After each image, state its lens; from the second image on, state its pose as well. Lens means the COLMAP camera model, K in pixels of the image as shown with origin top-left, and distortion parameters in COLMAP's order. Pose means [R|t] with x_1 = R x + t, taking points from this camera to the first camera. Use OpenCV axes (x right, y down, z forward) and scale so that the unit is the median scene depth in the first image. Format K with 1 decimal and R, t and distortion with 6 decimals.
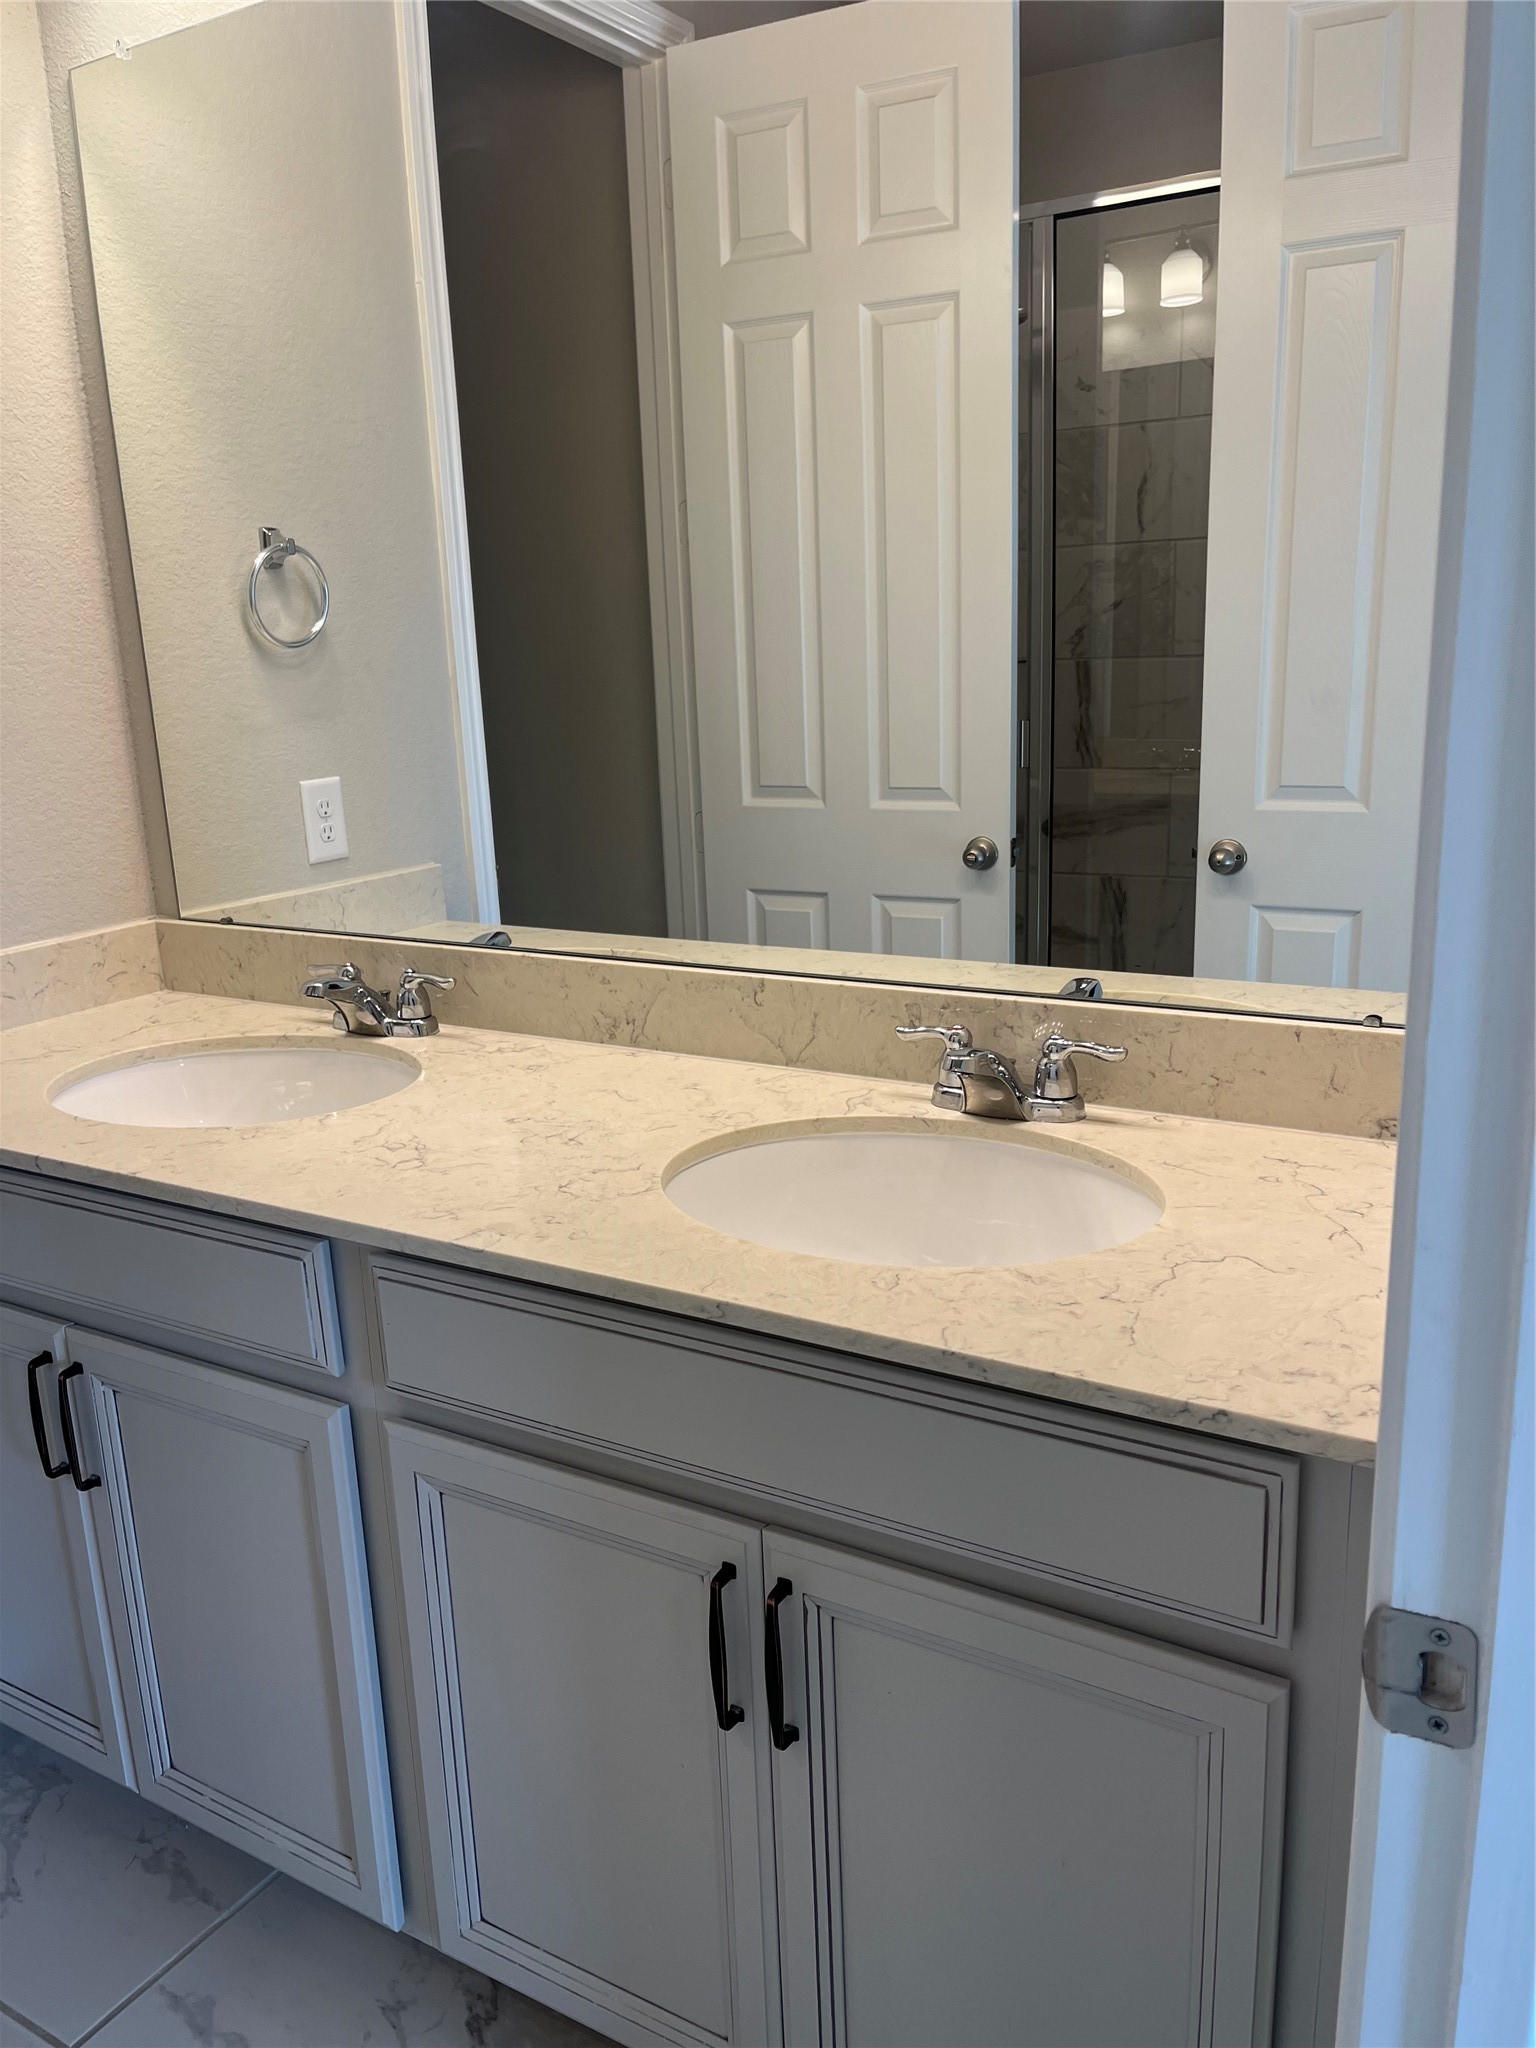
lens RADIAL K [[1544.6, 0, 796.6], [0, 1544.6, 1032.4], [0, 0, 1]] dist [0.054369, -0.068640]
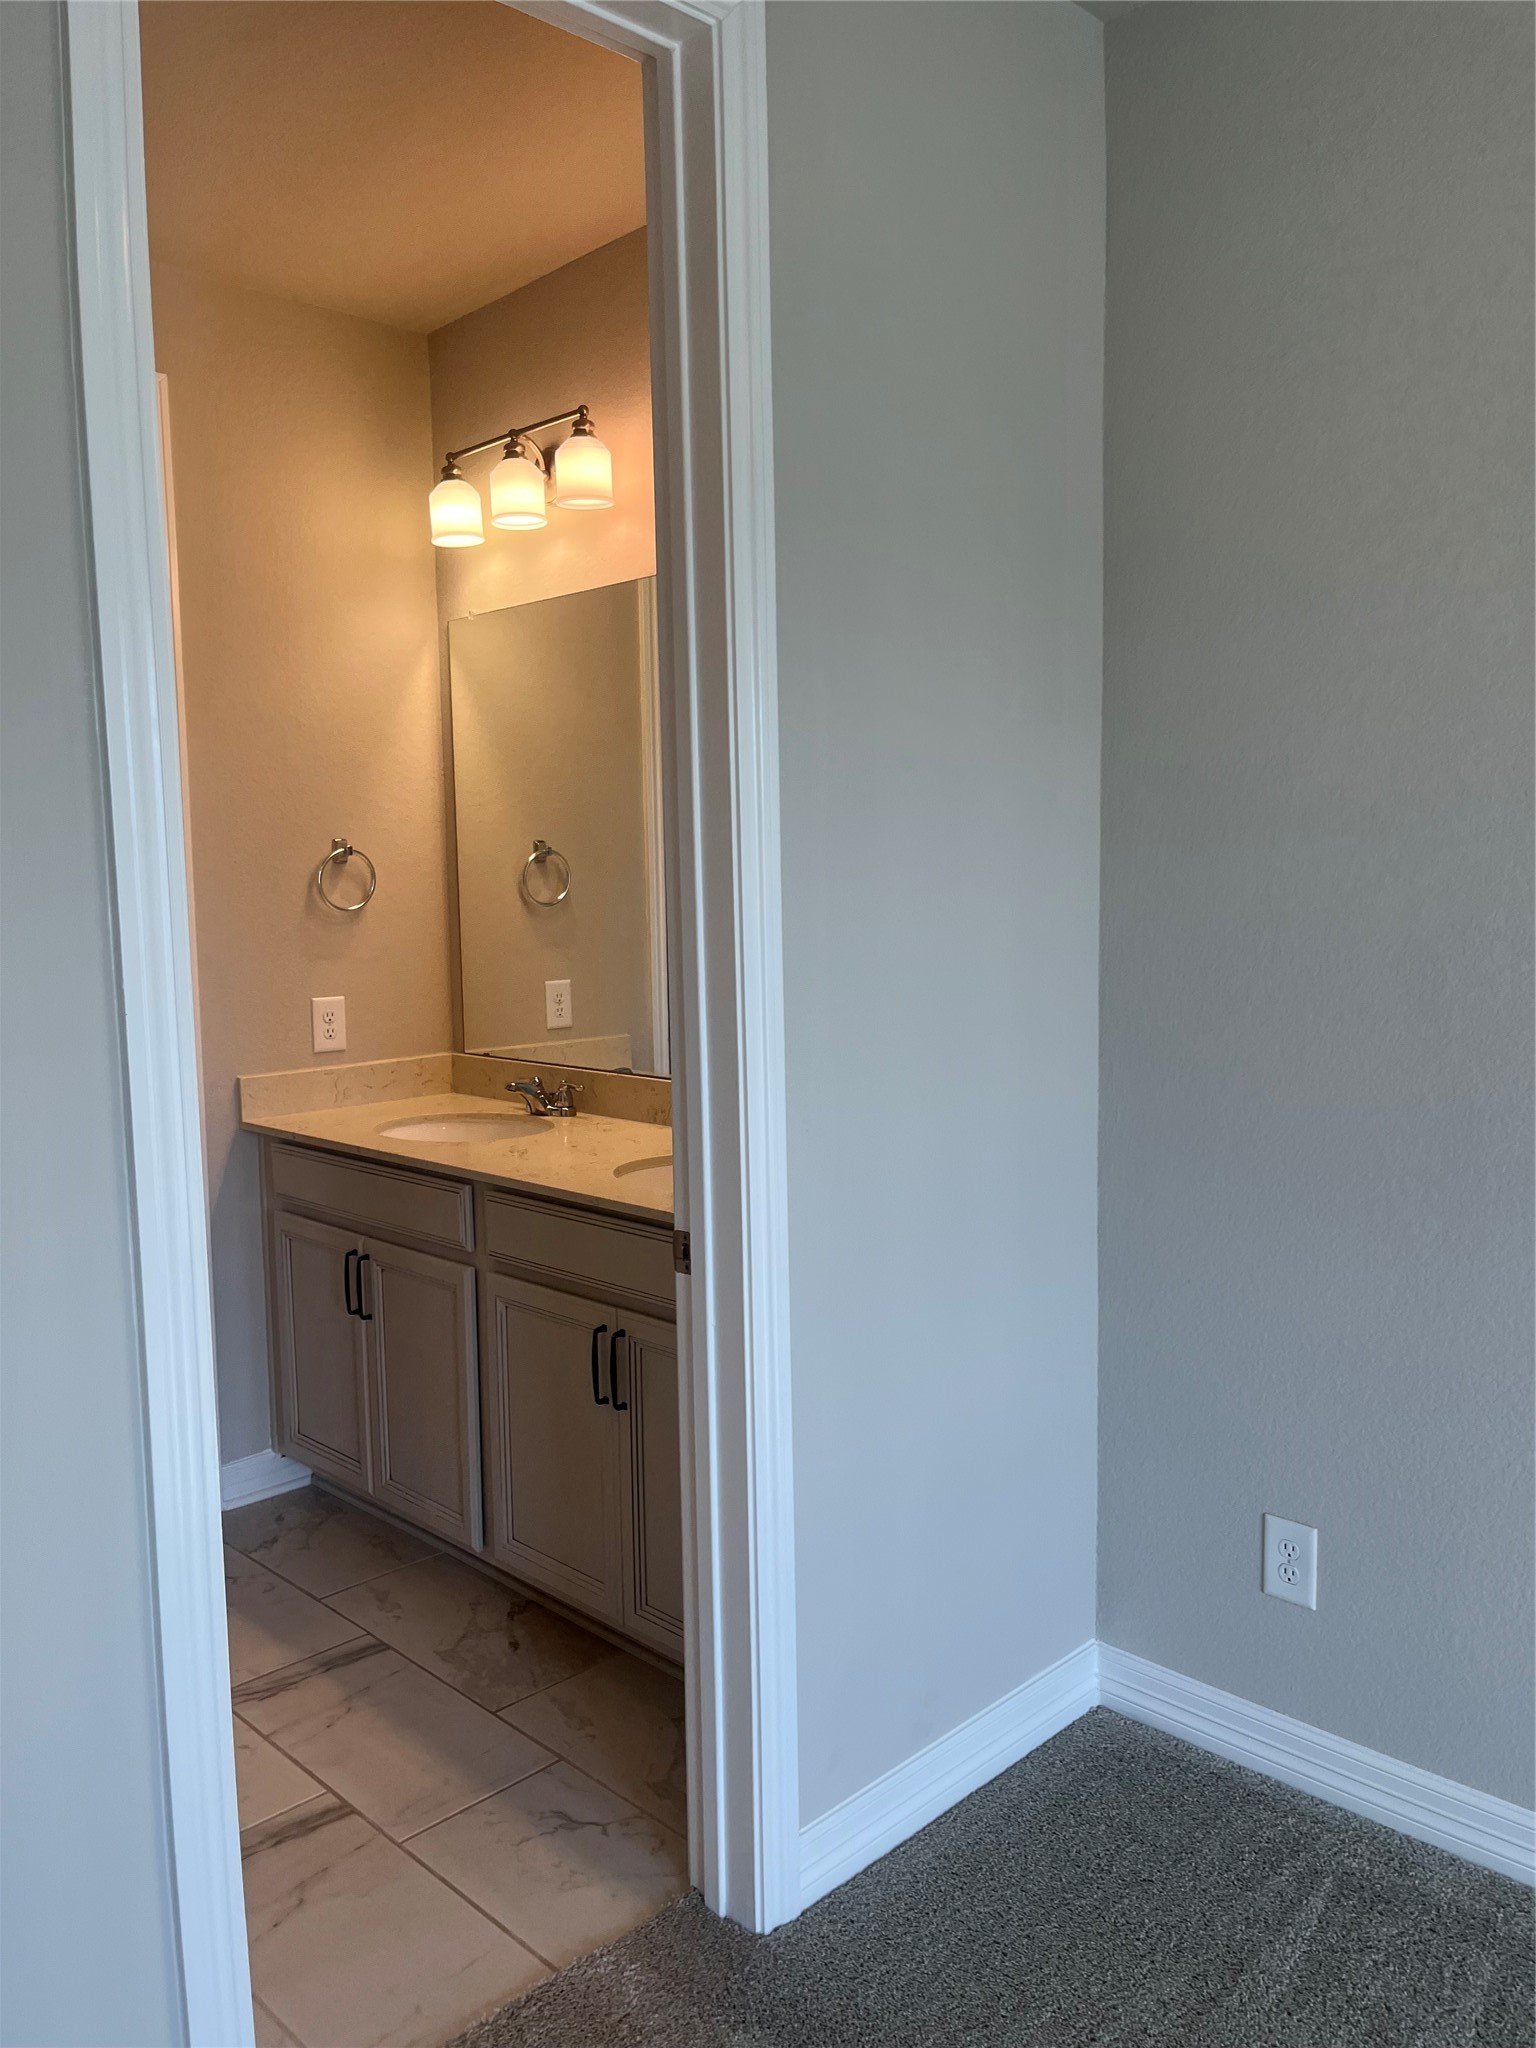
lens RADIAL K [[1528.1, 0, 805.2], [0, 1528.1, 1027.2], [0, 0, 1]] dist [0.072299, -0.129314]
pose [[0.969581, 0.045172, -0.240565, 0.542711], [-0.079958, 0.987358, -0.136862, 0.143375], [0.231342, 0.151934, 0.960935, -0.812096]]
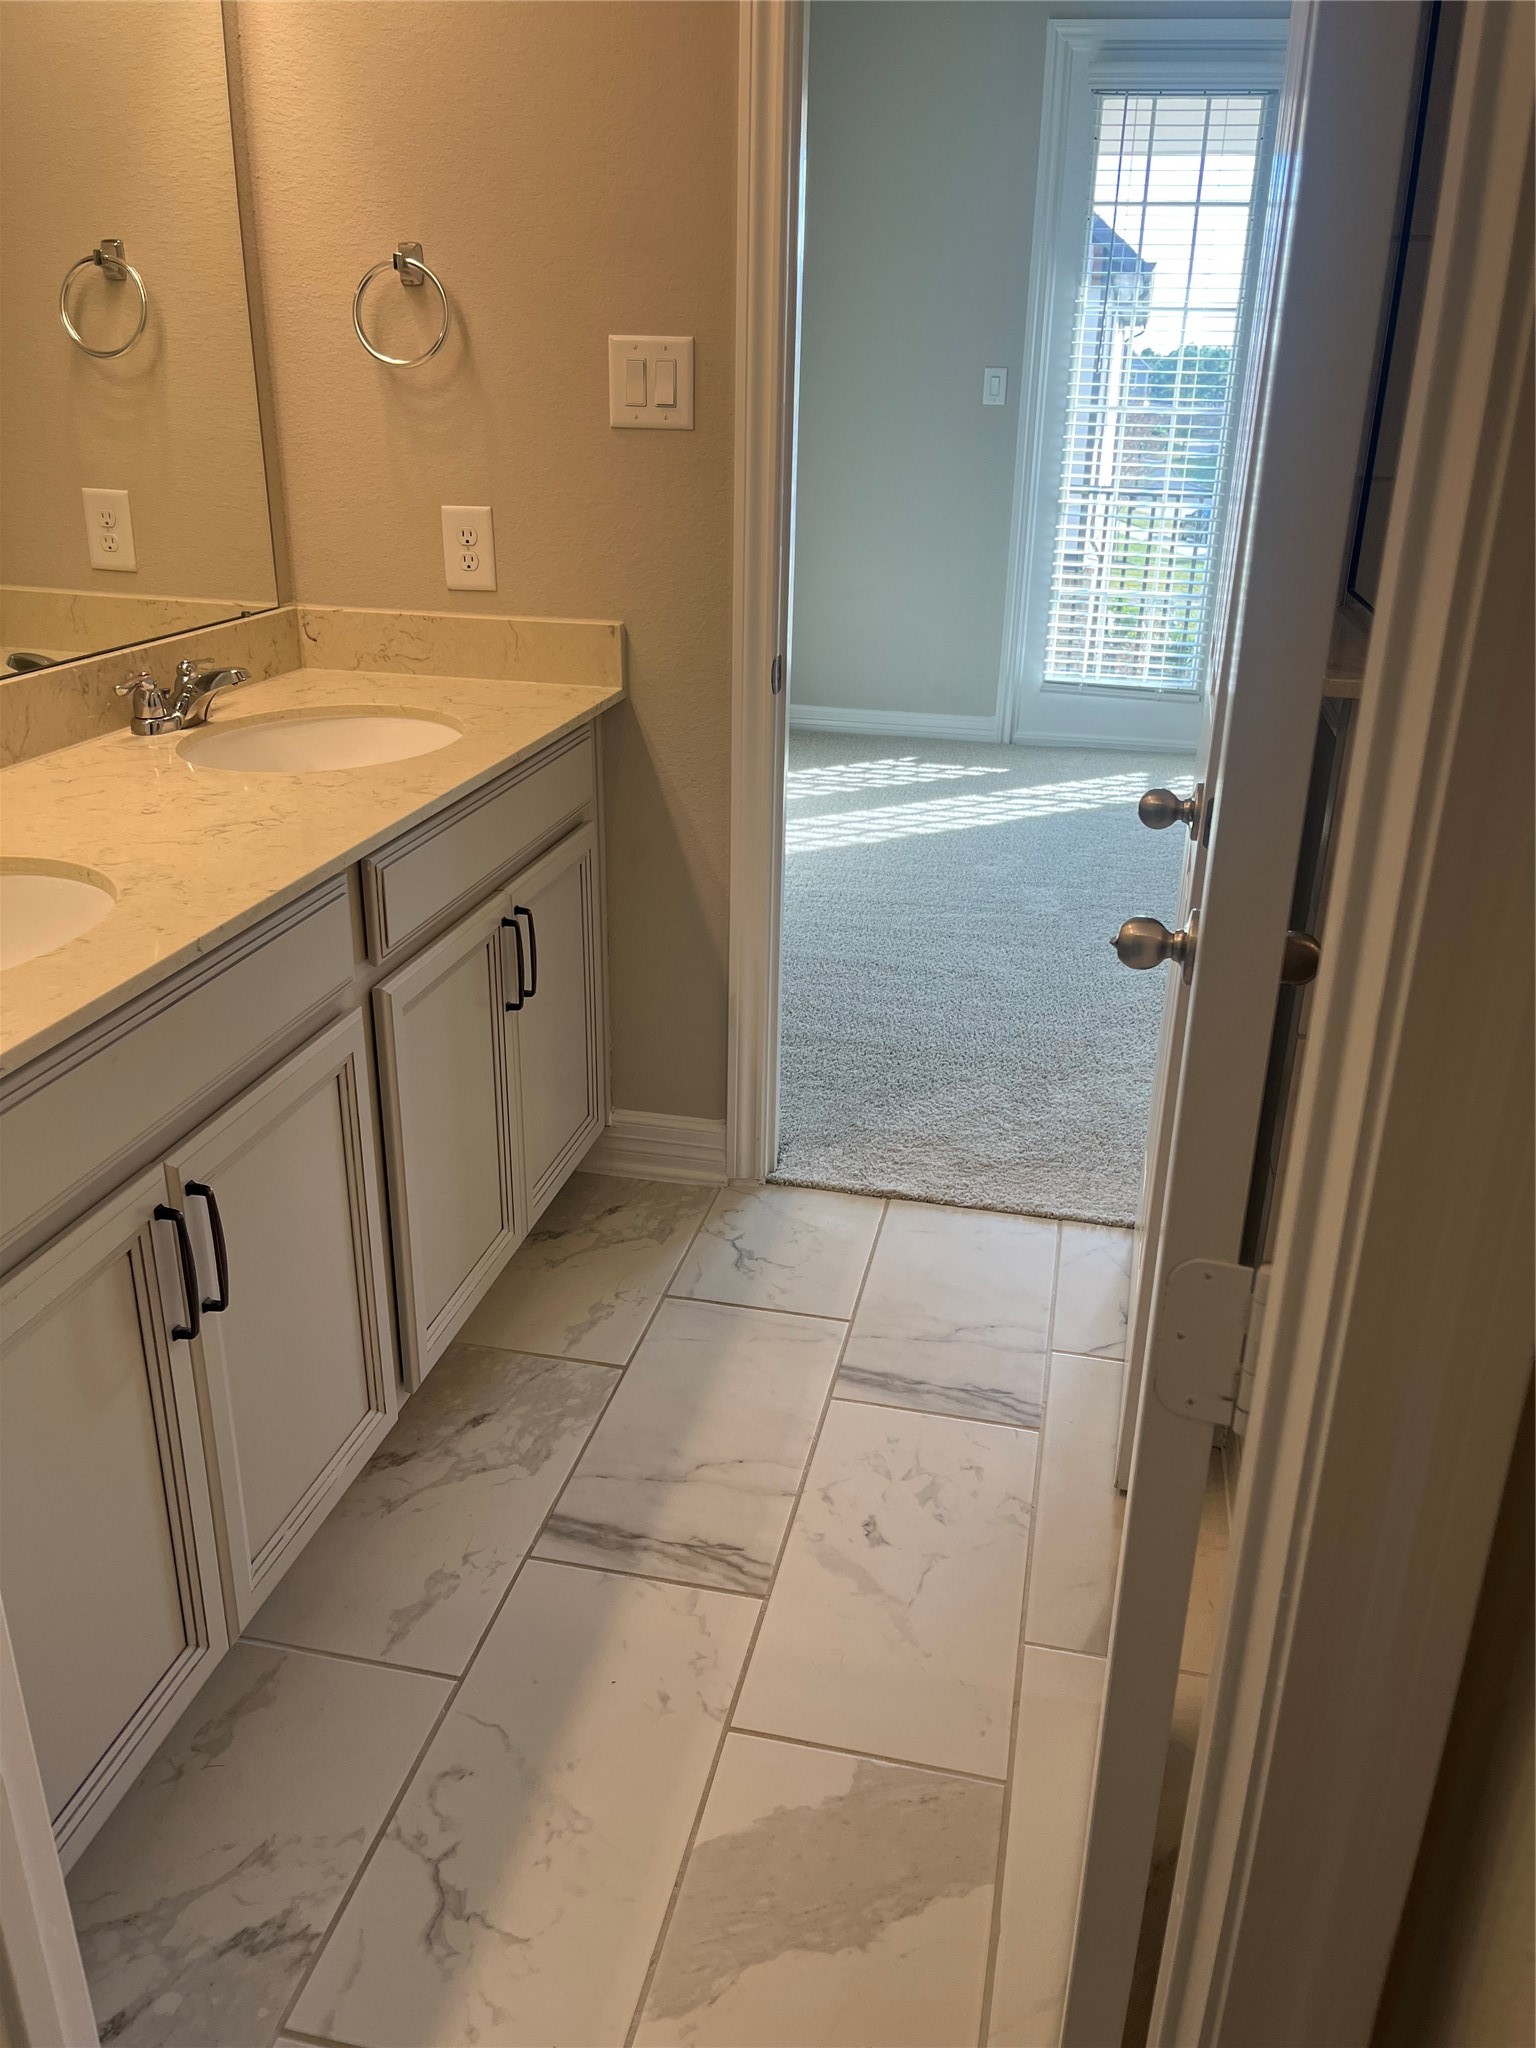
lens RADIAL K [[1566.2, 0, 761.7], [0, 1566.2, 1023.2], [0, 0, 1]] dist [0.056543, -0.070831]
pose [[-0.309846, -0.333206, 0.890488, -1.285849], [0.225876, 0.883970, 0.409361, -0.162423], [-0.923567, 0.327979, -0.198632, 0.803822]]
